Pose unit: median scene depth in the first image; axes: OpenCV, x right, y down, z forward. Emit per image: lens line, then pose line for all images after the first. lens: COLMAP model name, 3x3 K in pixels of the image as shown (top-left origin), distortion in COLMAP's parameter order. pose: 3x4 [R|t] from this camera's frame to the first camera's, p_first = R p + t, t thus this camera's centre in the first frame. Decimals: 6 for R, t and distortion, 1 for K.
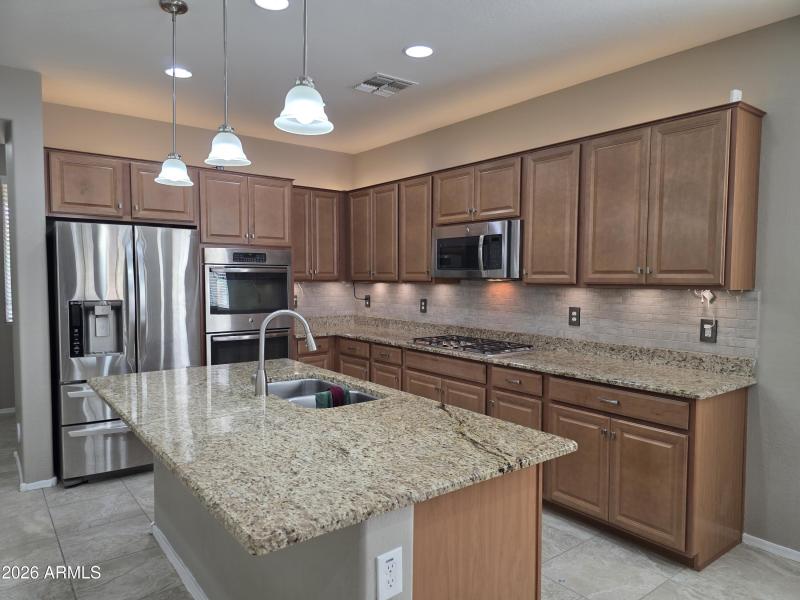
lens RADIAL K [[538.0, 0, 398.6], [0, 538.0, 307.4], [0, 0, 1]] dist [0.050863, -0.041504]
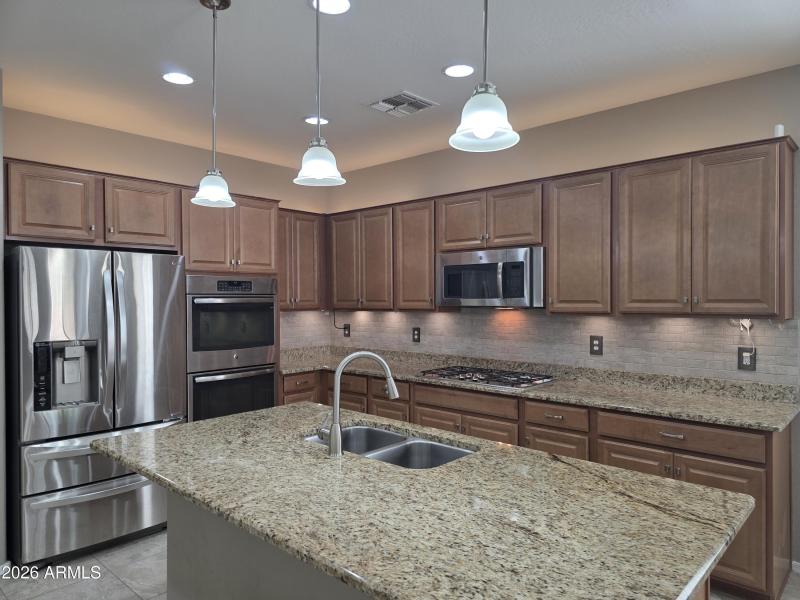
lens RADIAL K [[538.0, 0, 399.3], [0, 538.0, 303.3], [0, 0, 1]] dist [0.050863, -0.041504]
pose [[0.985446, -0.011355, 0.169609, -0.231040], [0.019519, 0.998725, -0.046549, -0.024593], [-0.168864, 0.049182, 0.984411, 0.107020]]
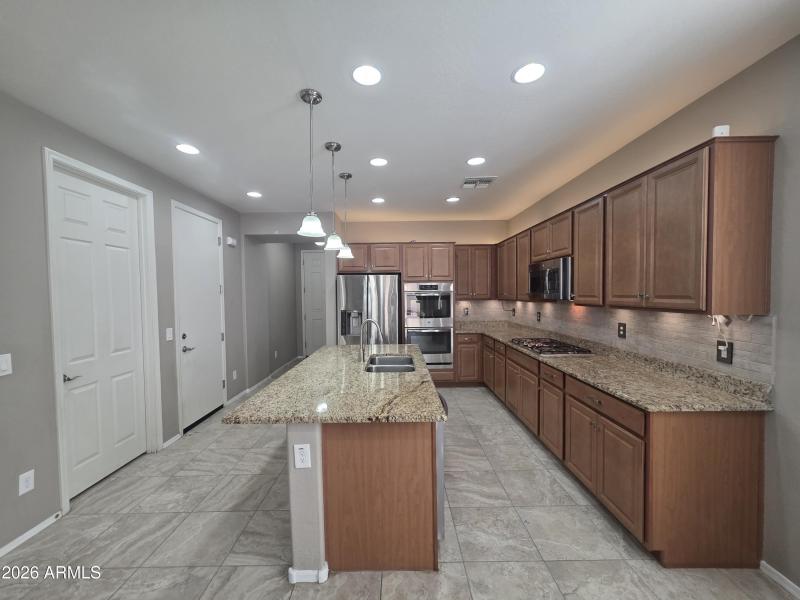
lens RADIAL K [[317.1, 0, 397.5], [0, 317.1, 303.7], [0, 0, 1]] dist [0.002173, 0.000275]
pose [[0.791793, 0.007226, -0.610747, 0.434397], [-0.021291, 0.999649, -0.015776, -0.026858], [0.610418, 0.025495, 0.791669, 0.120990]]
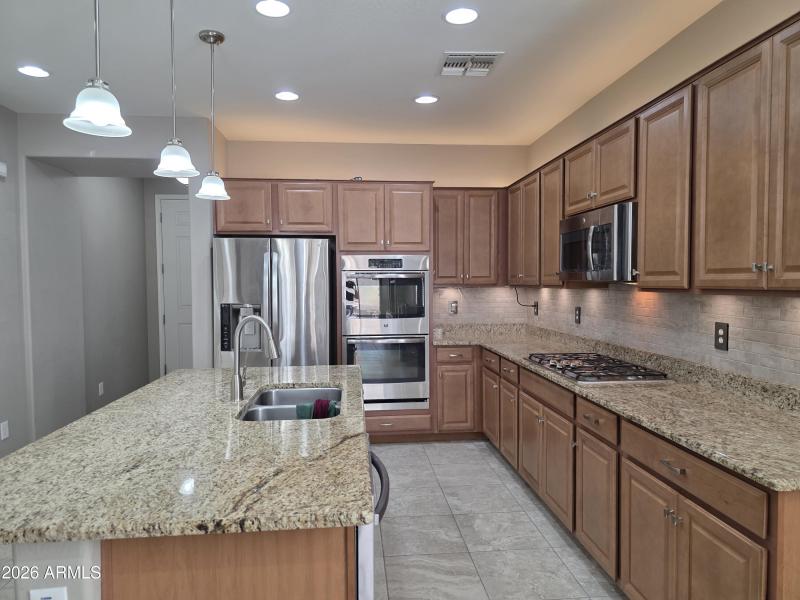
lens RADIAL K [[538.0, 0, 400.3], [0, 538.0, 302.6], [0, 0, 1]] dist [0.050863, -0.041504]
pose [[0.843364, 0.012520, -0.537197, 0.422189], [-0.022024, 0.999694, -0.011278, -0.010751], [0.536891, 0.021343, 0.843382, 0.240299]]
